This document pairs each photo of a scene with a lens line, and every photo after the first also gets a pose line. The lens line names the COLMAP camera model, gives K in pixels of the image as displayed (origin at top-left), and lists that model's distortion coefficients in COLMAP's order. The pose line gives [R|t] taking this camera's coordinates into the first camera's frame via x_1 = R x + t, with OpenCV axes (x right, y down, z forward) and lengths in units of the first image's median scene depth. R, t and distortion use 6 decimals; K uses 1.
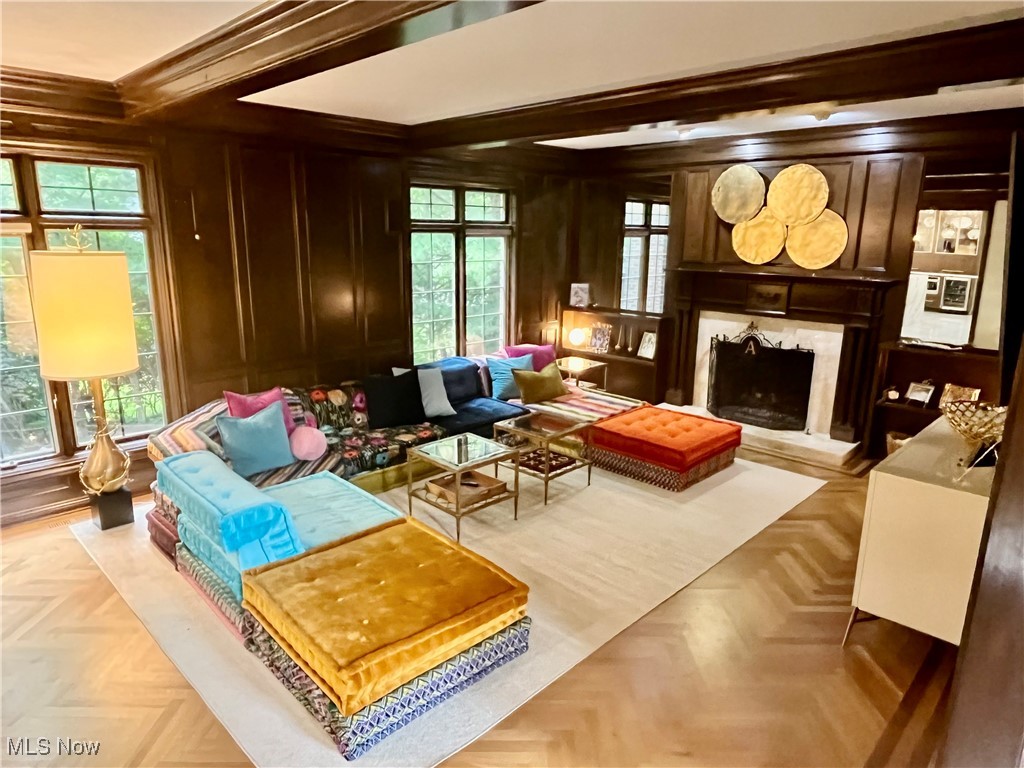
lens RADIAL K [[646.0, 0, 510.7], [0, 646.0, 386.0], [0, 0, 1]] dist [-0.006208, 0.003533]
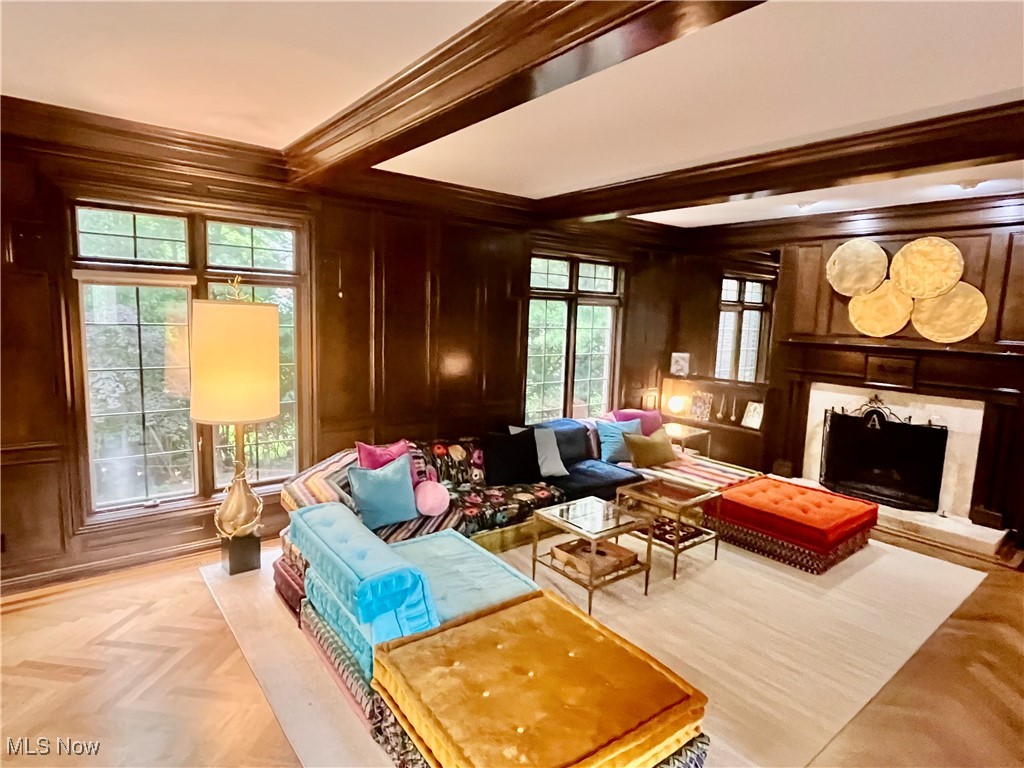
lens RADIAL K [[562.2, 0, 509.2], [0, 562.2, 383.2], [0, 0, 1]] dist [-0.000725, -0.000648]
pose [[0.992431, 0.034978, -0.117714, -0.084057], [-0.047770, 0.993039, -0.107664, 0.000358], [0.113128, 0.112473, 0.987194, 0.116235]]
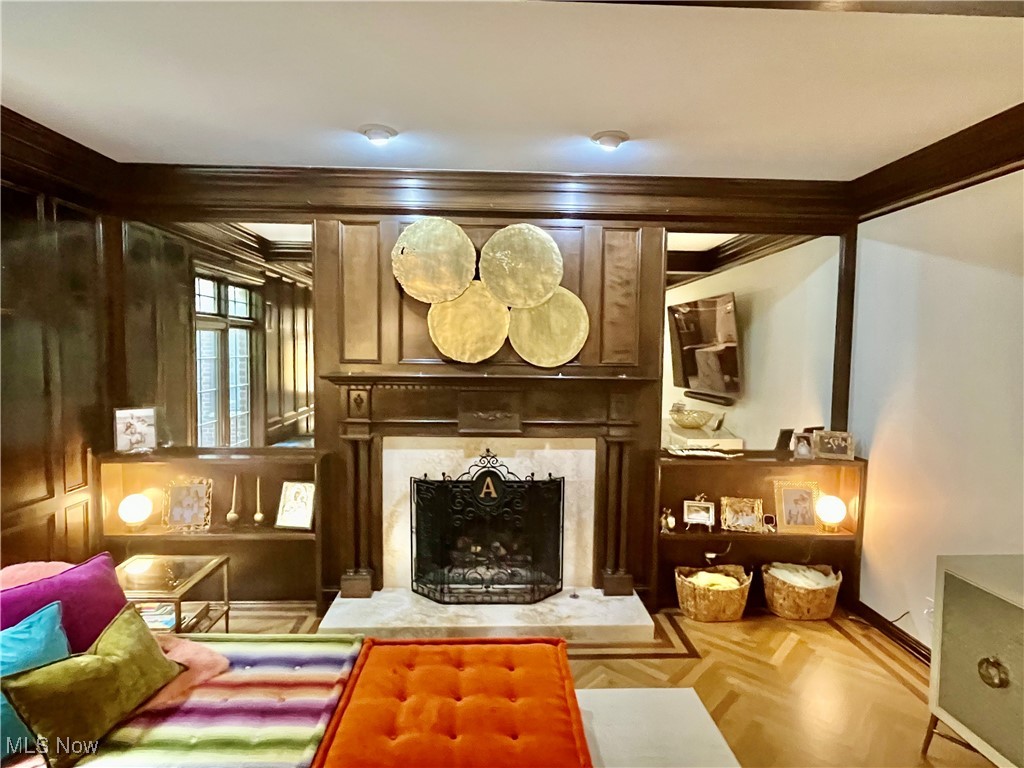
lens RADIAL K [[562.2, 0, 509.2], [0, 562.2, 383.2], [0, 0, 1]] dist [-0.000725, -0.000648]
pose [[0.682168, -0.048264, 0.729601, -0.026850], [0.165832, 0.982031, -0.090088, -0.124726], [-0.712142, 0.182446, 0.677914, 0.668515]]
